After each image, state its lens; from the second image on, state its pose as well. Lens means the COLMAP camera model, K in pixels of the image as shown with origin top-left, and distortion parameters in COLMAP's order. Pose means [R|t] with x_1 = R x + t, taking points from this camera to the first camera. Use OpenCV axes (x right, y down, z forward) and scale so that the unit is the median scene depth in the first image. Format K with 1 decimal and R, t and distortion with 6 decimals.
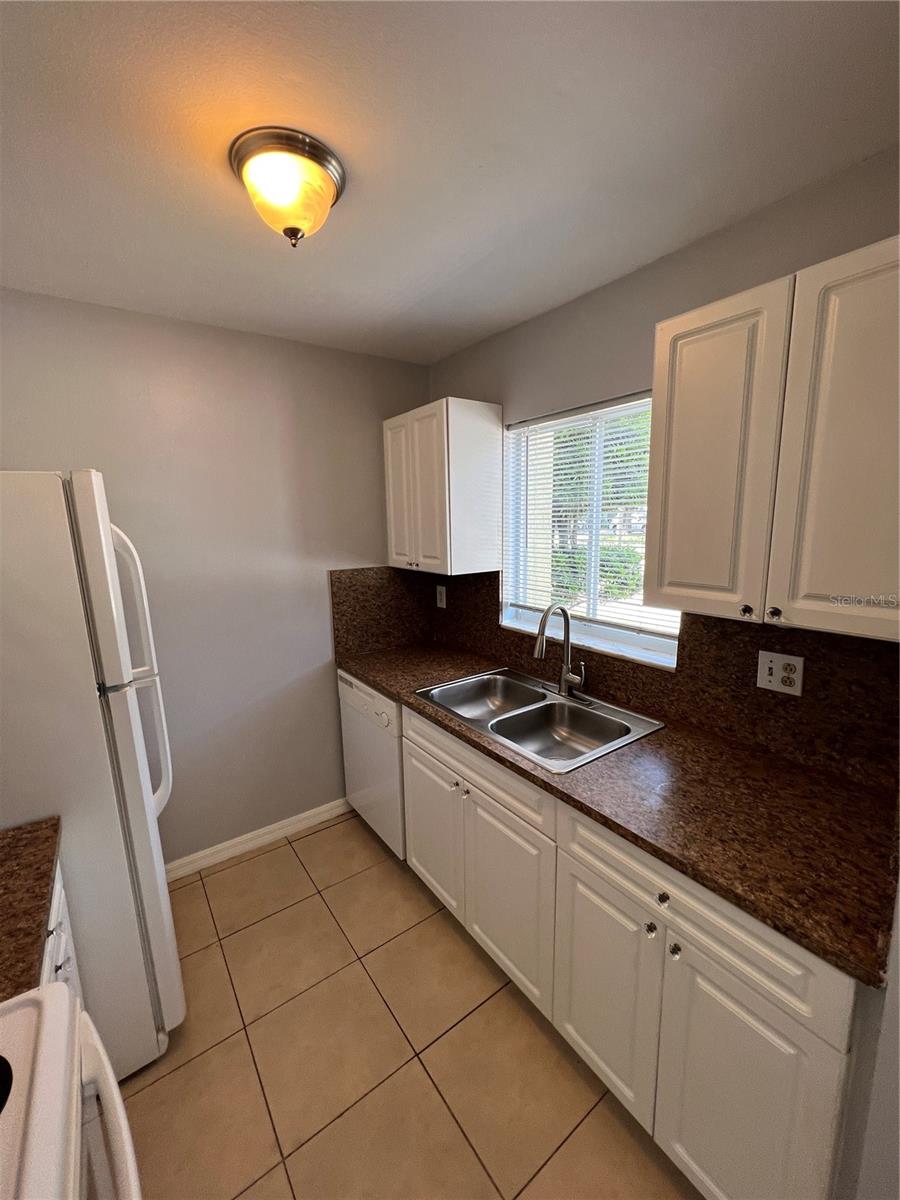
lens RADIAL K [[481.0, 0, 453.6], [0, 481.0, 601.1], [0, 0, 1]] dist [0.000269, 0.000459]
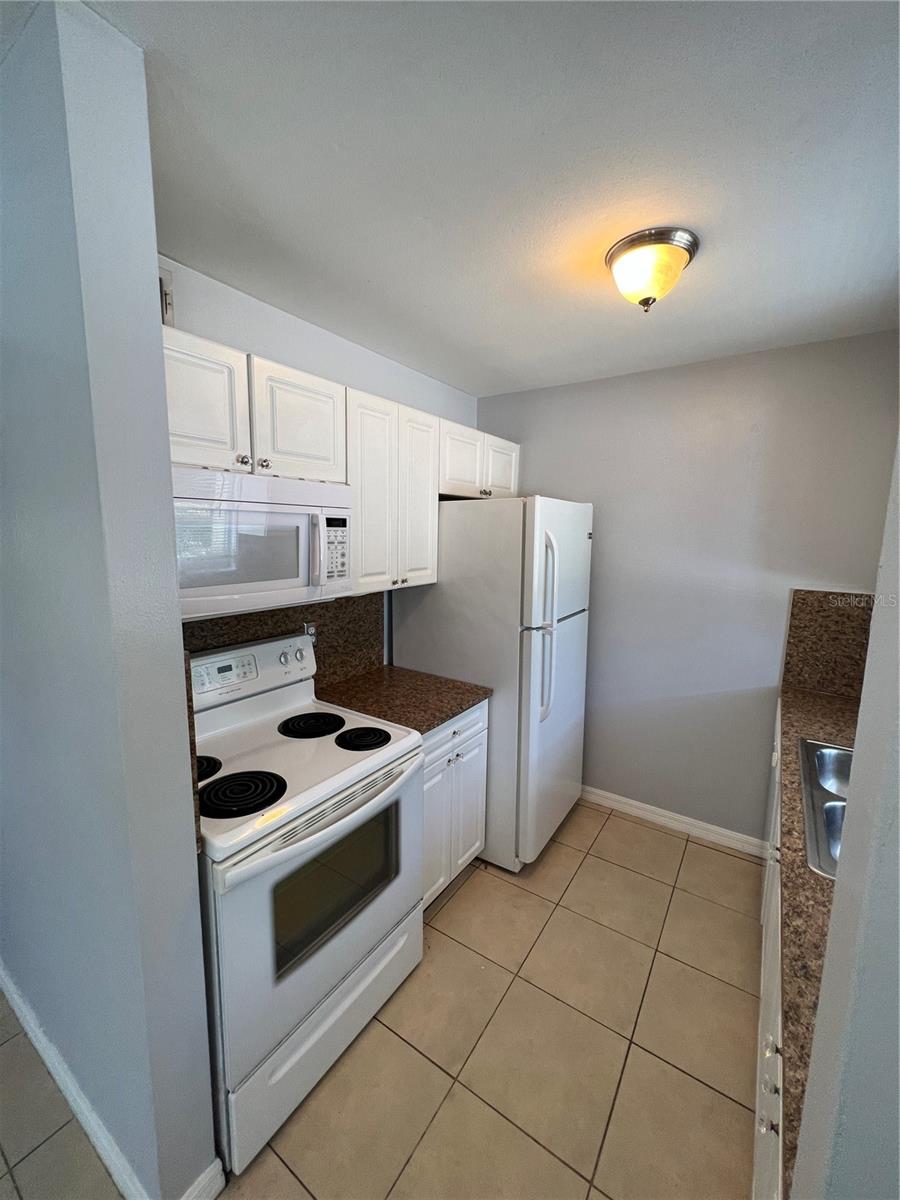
lens RADIAL K [[481.0, 0, 450.4], [0, 481.0, 599.9], [0, 0, 1]] dist [0.000269, 0.000459]
pose [[0.338164, 0.158632, -0.927621, 0.384187], [-0.184487, 0.977740, 0.099948, -0.015771], [0.922827, 0.137335, 0.359902, 0.085825]]
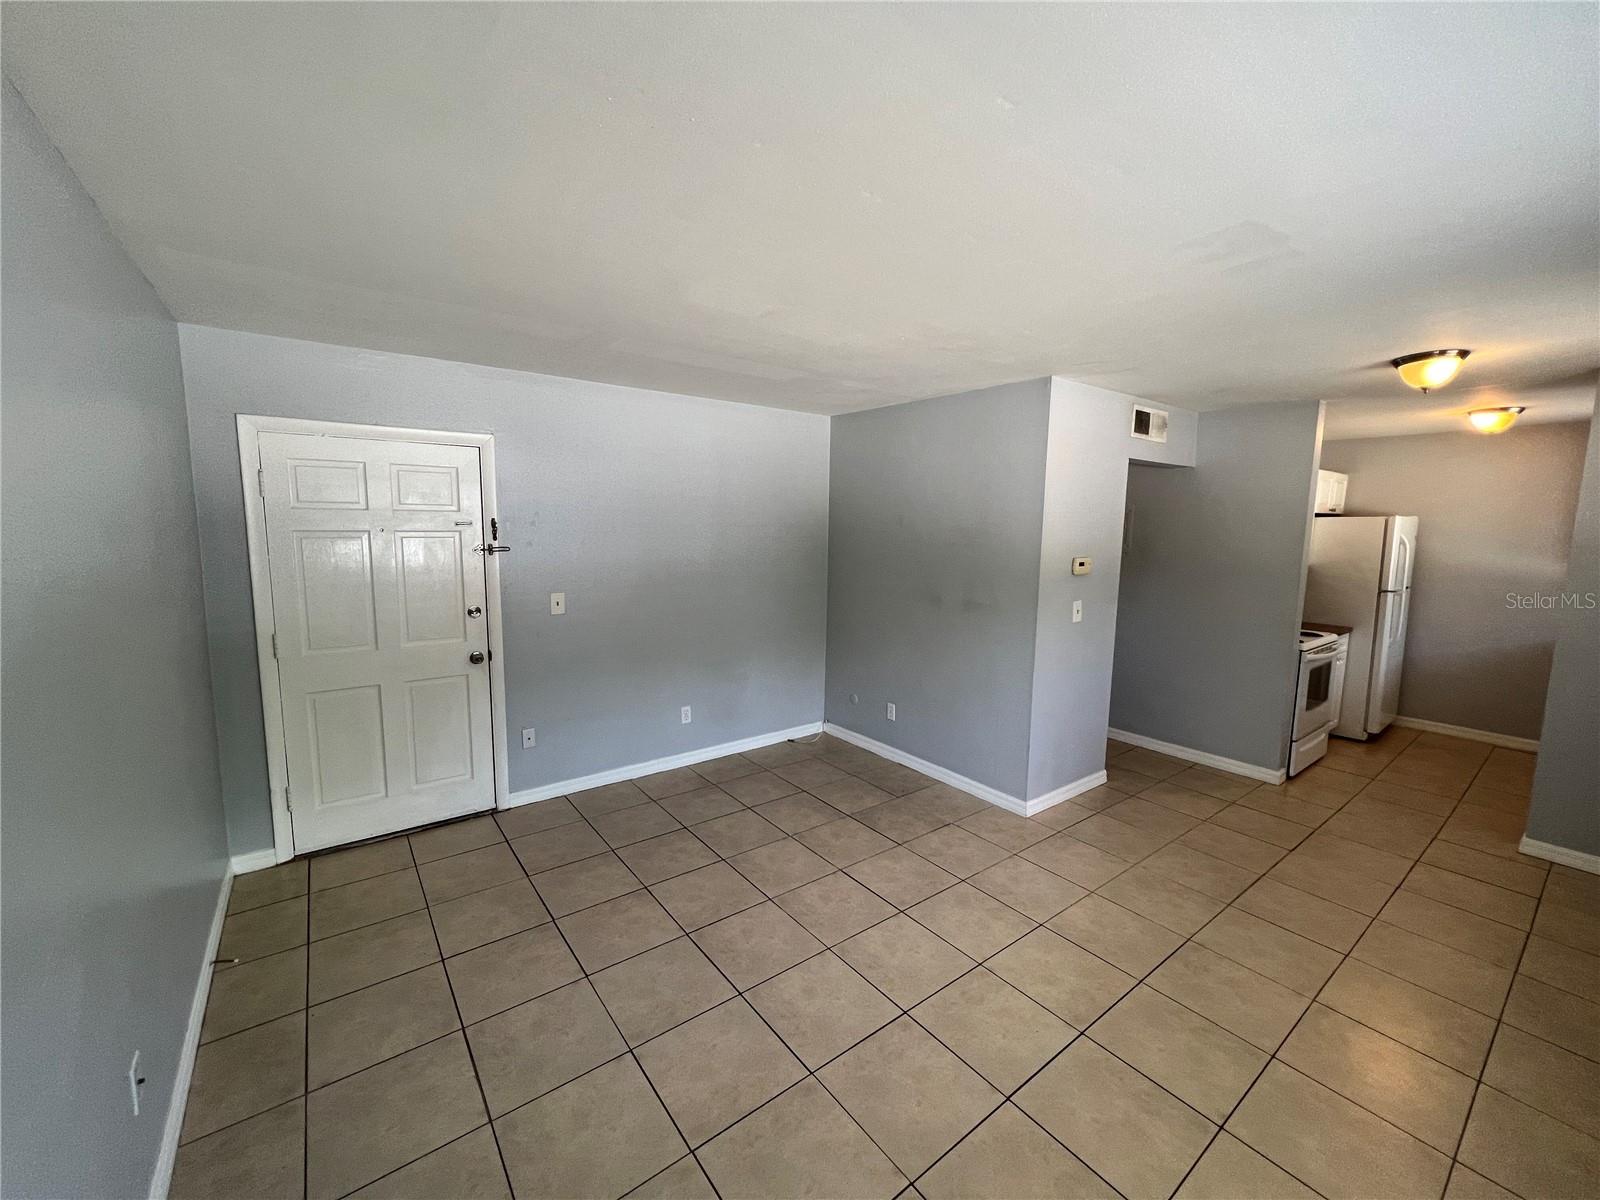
lens RADIAL K [[641.3, 0, 795.6], [0, 641.3, 600.6], [0, 0, 1]] dist [0.000269, 0.000459]
pose [[0.017757, 0.140245, -0.989958, 1.626997], [-0.188313, 0.972863, 0.134445, 0.206638], [0.981949, 0.184034, 0.043685, -1.395331]]
